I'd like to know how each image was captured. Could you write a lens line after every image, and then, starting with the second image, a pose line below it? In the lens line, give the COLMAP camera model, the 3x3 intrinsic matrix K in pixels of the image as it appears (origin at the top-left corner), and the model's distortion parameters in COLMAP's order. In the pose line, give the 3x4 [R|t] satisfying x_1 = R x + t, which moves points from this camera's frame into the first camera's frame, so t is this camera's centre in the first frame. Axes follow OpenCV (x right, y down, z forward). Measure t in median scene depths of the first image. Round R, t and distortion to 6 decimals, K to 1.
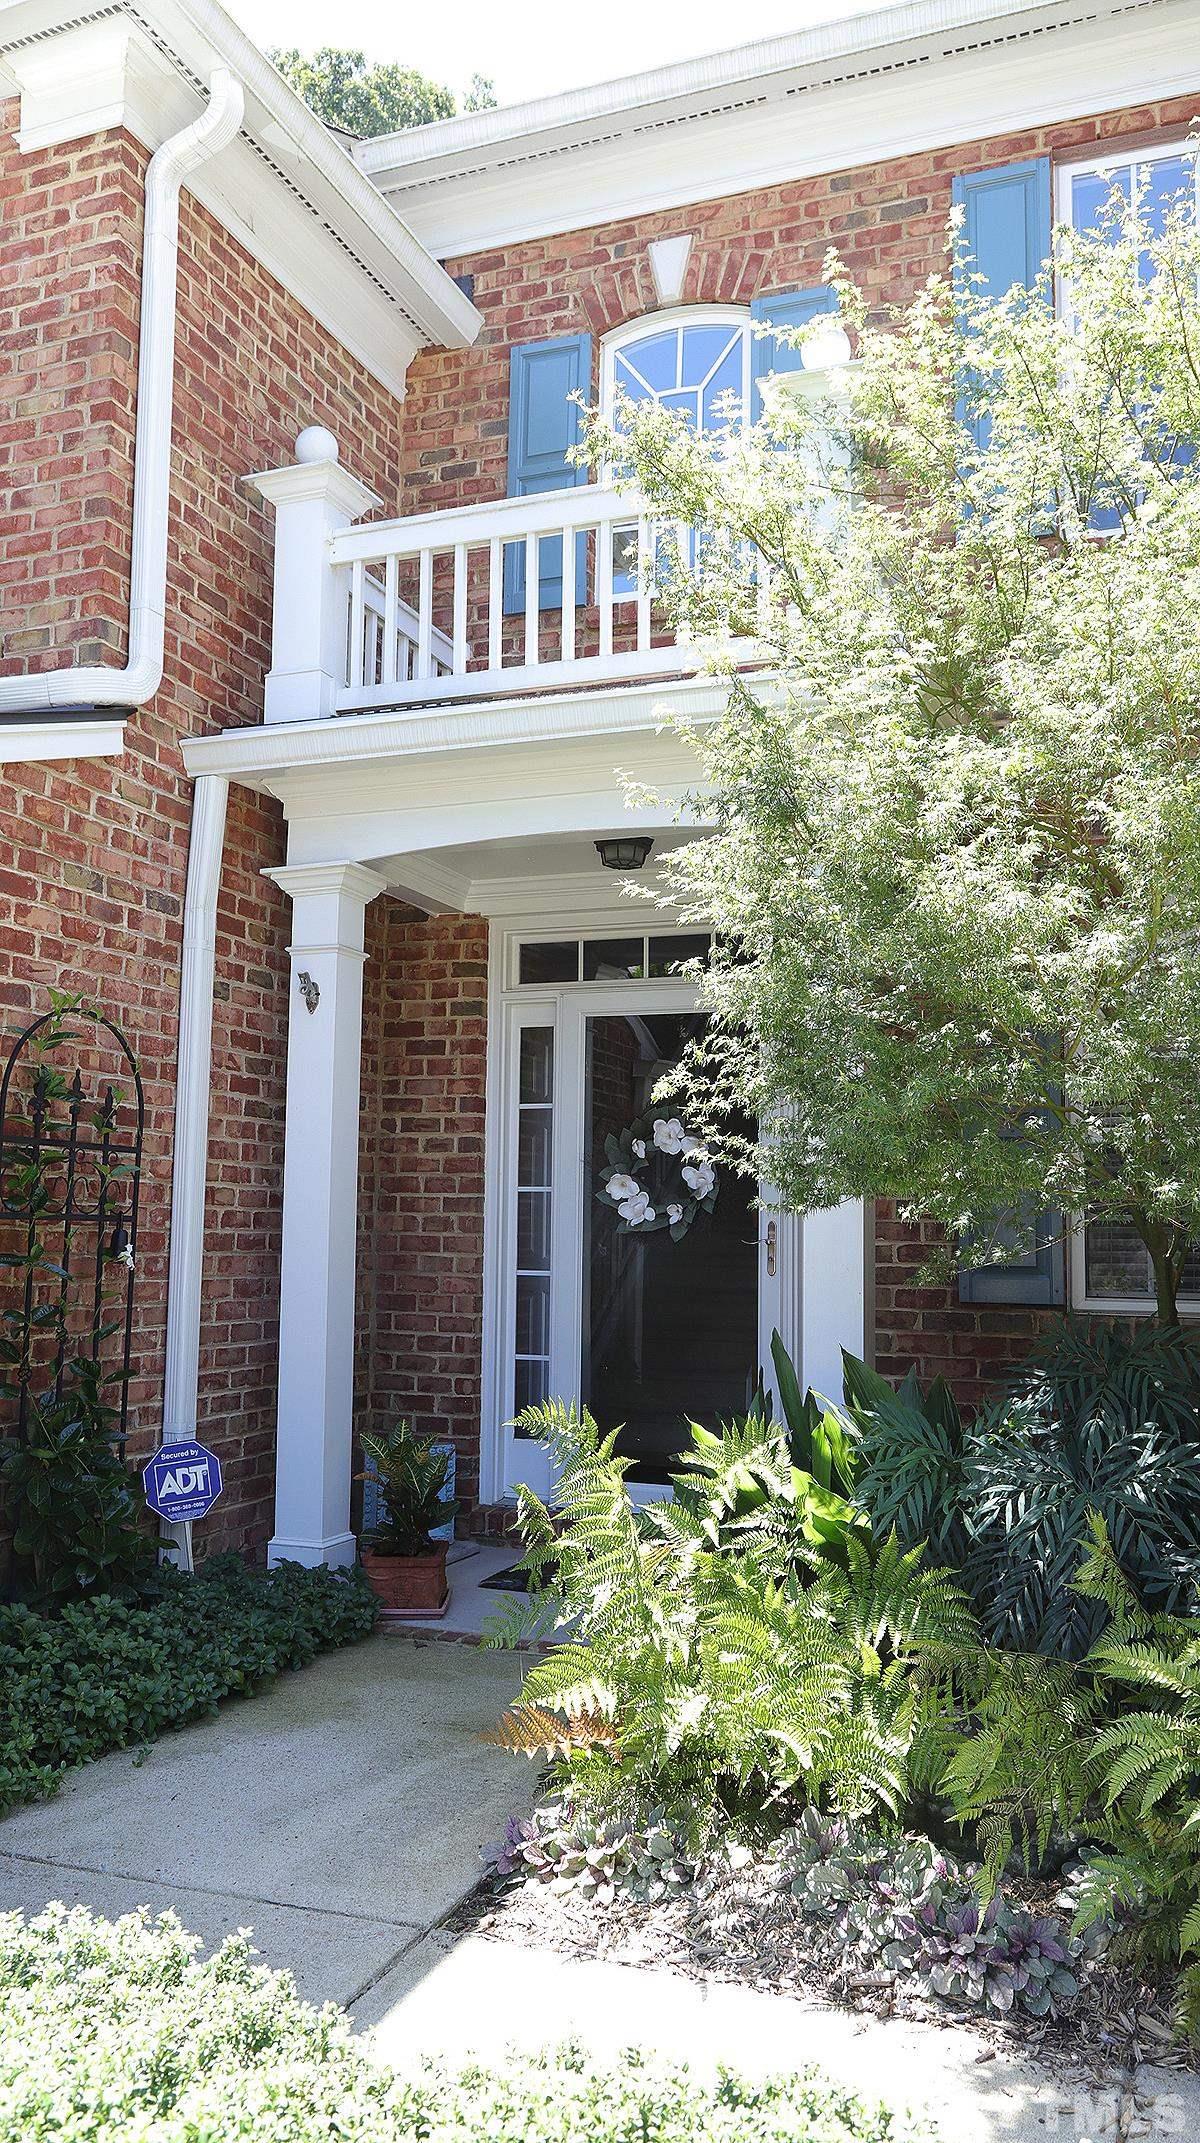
lens RADIAL K [[1677.0, 0, 599.1], [0, 1677.0, 1069.6], [0, 0, 1]] dist [-0.002868, -0.000812]
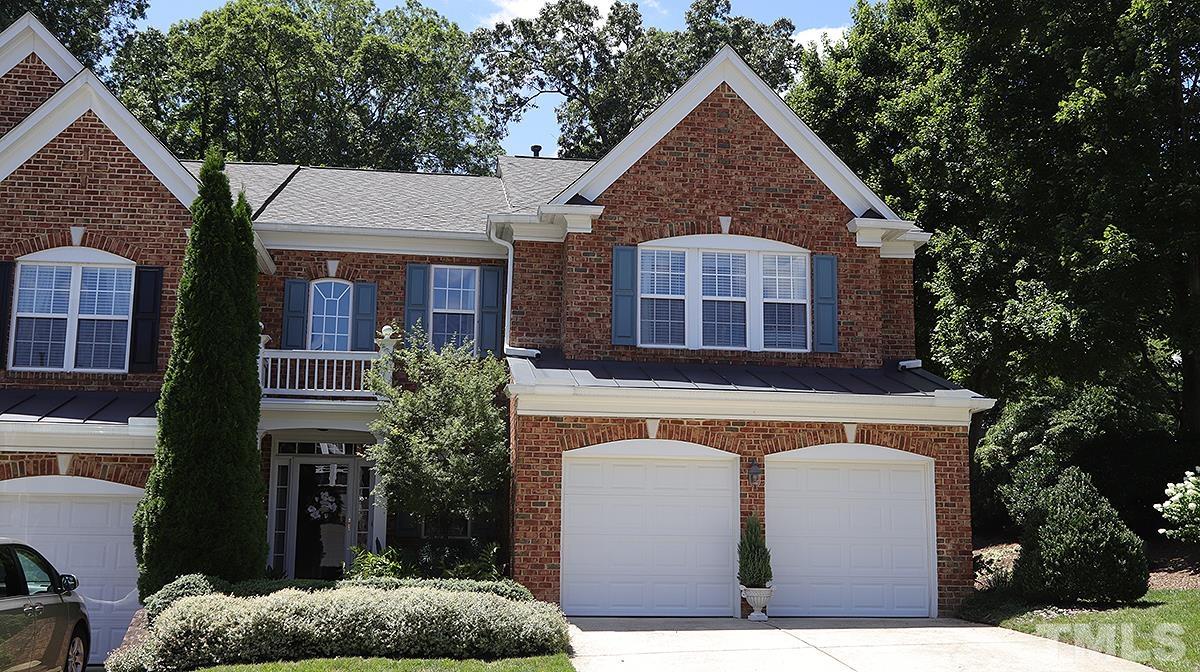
lens RADIAL K [[1234.8, 0, 598.0], [0, 1234.8, 337.0], [0, 0, 1]] dist [0.003611, 0.000000]
pose [[0.877561, 0.083908, 0.472066, -0.745425], [-0.052960, 0.995507, -0.078497, -0.130965], [-0.476531, 0.043886, 0.878061, -1.764781]]
